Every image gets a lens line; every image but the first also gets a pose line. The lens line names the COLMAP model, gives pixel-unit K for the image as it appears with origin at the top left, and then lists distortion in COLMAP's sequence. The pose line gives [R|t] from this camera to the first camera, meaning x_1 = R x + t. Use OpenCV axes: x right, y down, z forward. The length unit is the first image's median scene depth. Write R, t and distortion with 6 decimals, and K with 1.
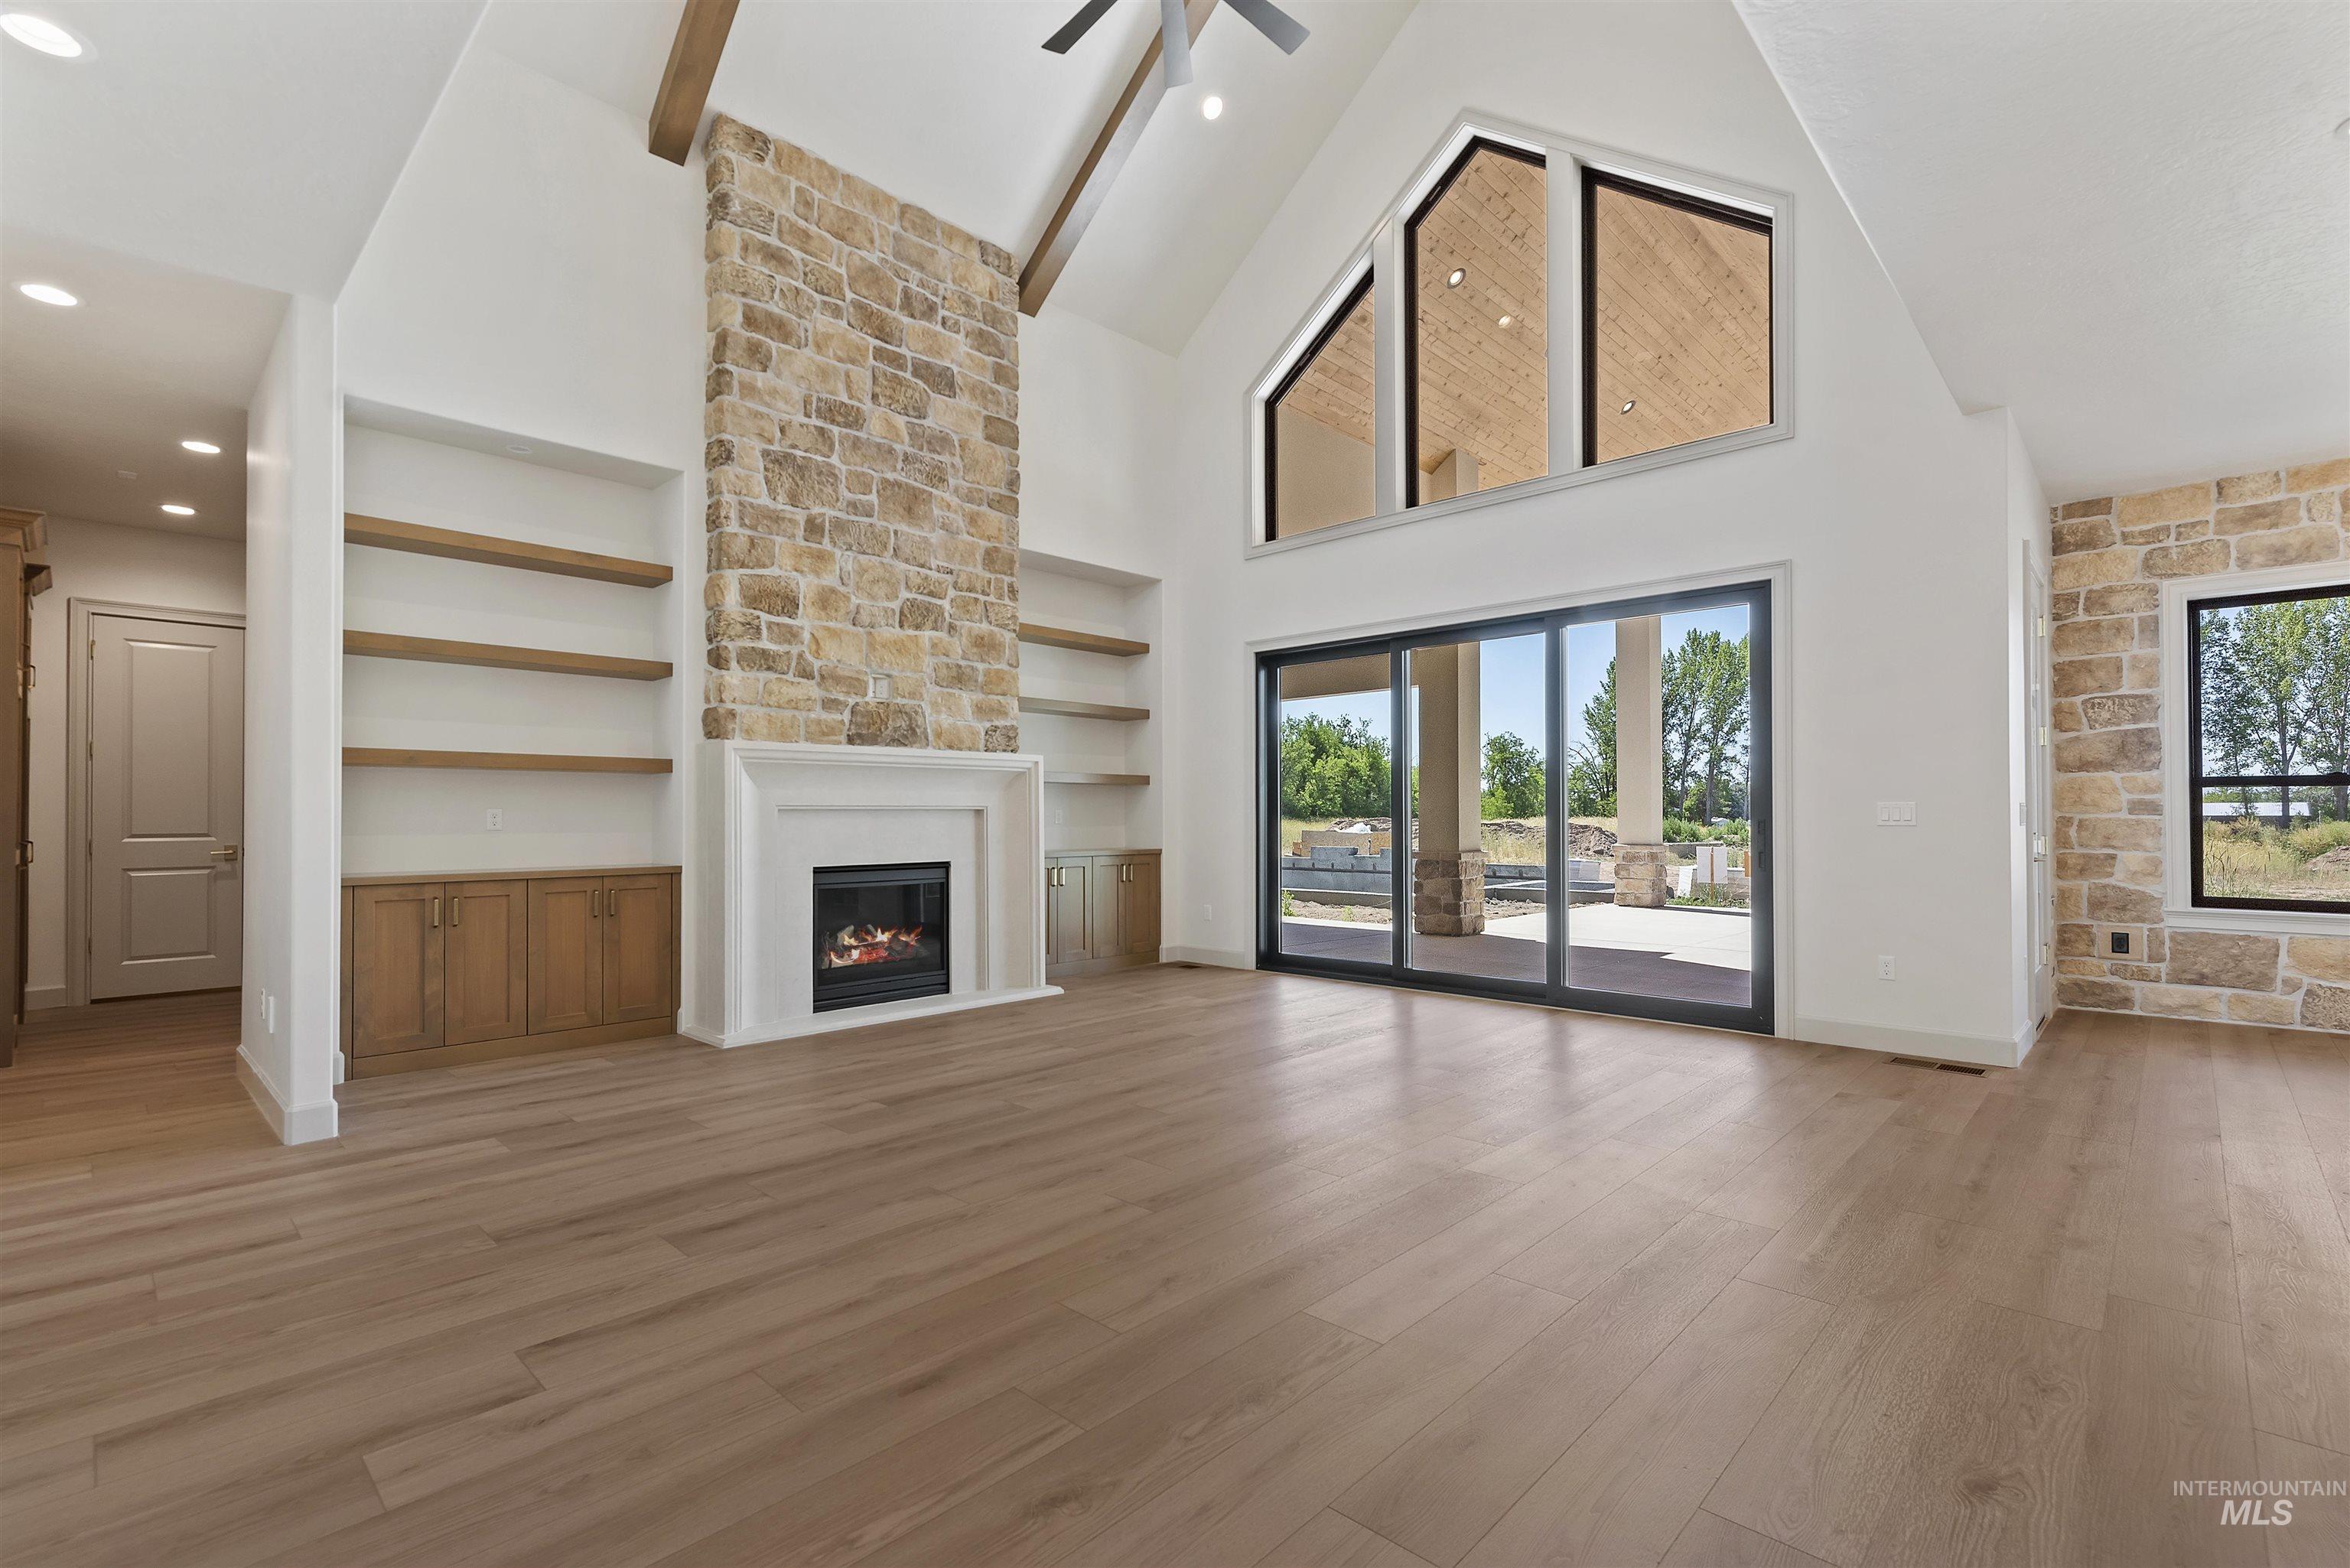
lens RADIAL K [[1071.8, 0, 1171.5], [0, 1071.8, 811.4], [0, 0, 1]] dist [0.001493, 0.000163]
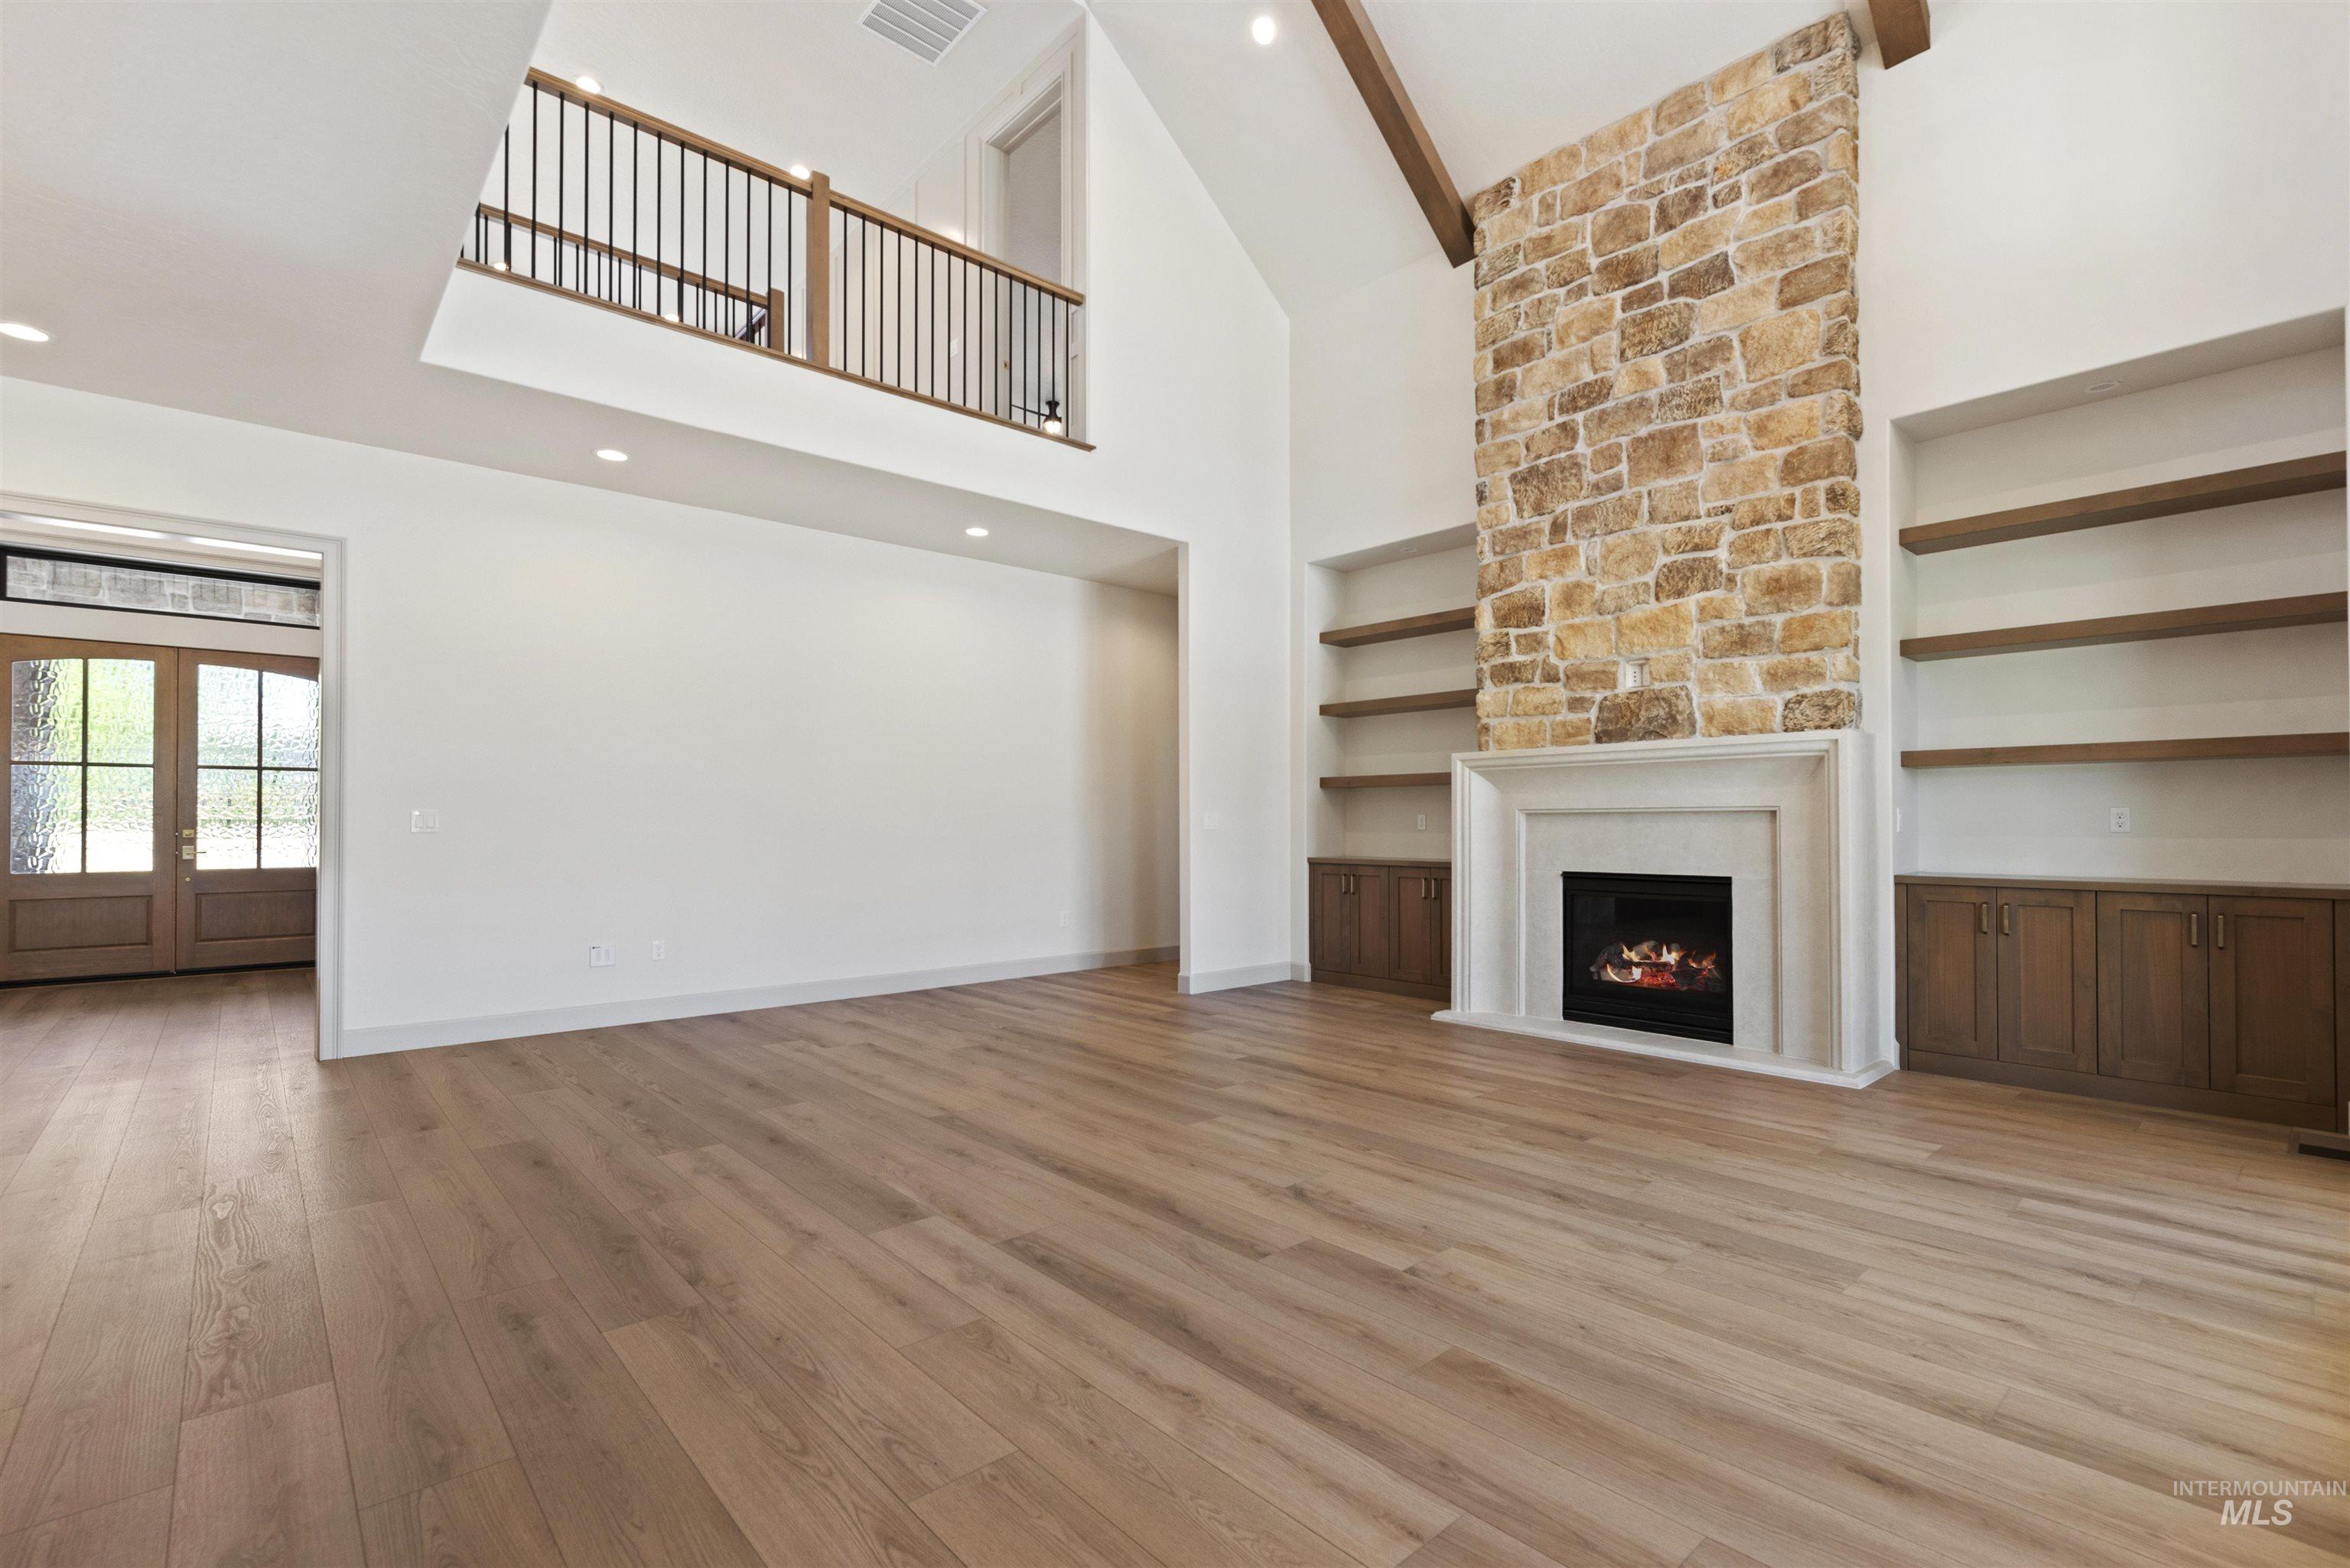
lens RADIAL K [[1027.4, 0, 1170.0], [0, 1027.4, 809.1], [0, 0, 1]] dist [0.008885, 0.000281]
pose [[-0.072429, -0.009460, -0.997329, 0.615787], [0.008158, 0.999916, -0.010077, 0.000955], [0.997340, -0.008866, -0.072346, 0.686937]]
